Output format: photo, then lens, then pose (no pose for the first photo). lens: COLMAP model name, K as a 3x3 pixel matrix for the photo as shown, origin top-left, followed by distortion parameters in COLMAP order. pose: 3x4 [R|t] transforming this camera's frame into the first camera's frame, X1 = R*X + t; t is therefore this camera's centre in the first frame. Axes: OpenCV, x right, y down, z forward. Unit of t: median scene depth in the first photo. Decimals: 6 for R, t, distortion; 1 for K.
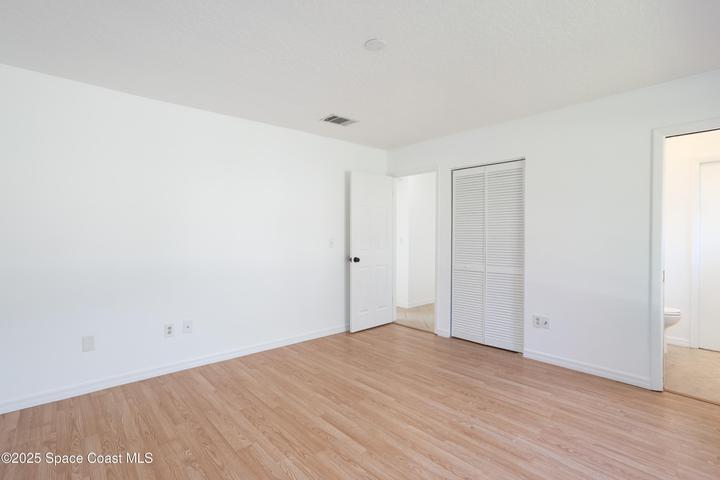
lens RADIAL K [[345.6, 0, 359.9], [0, 345.6, 236.8], [0, 0, 1]] dist [-0.001912, 0.000408]
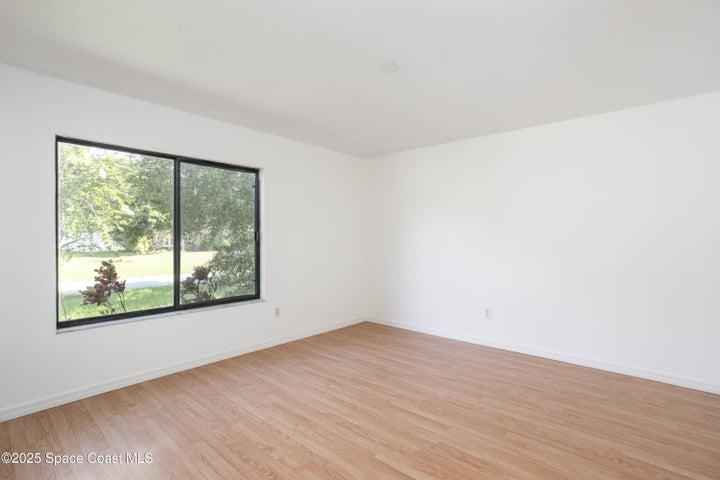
lens RADIAL K [[345.6, 0, 360.0], [0, 345.6, 238.9], [0, 0, 1]] dist [-0.001912, 0.000408]
pose [[-0.993079, -0.001824, -0.117434, 0.258424], [-0.003129, 0.999935, 0.010933, -0.014465], [0.117407, 0.011225, -0.993020, 2.023801]]
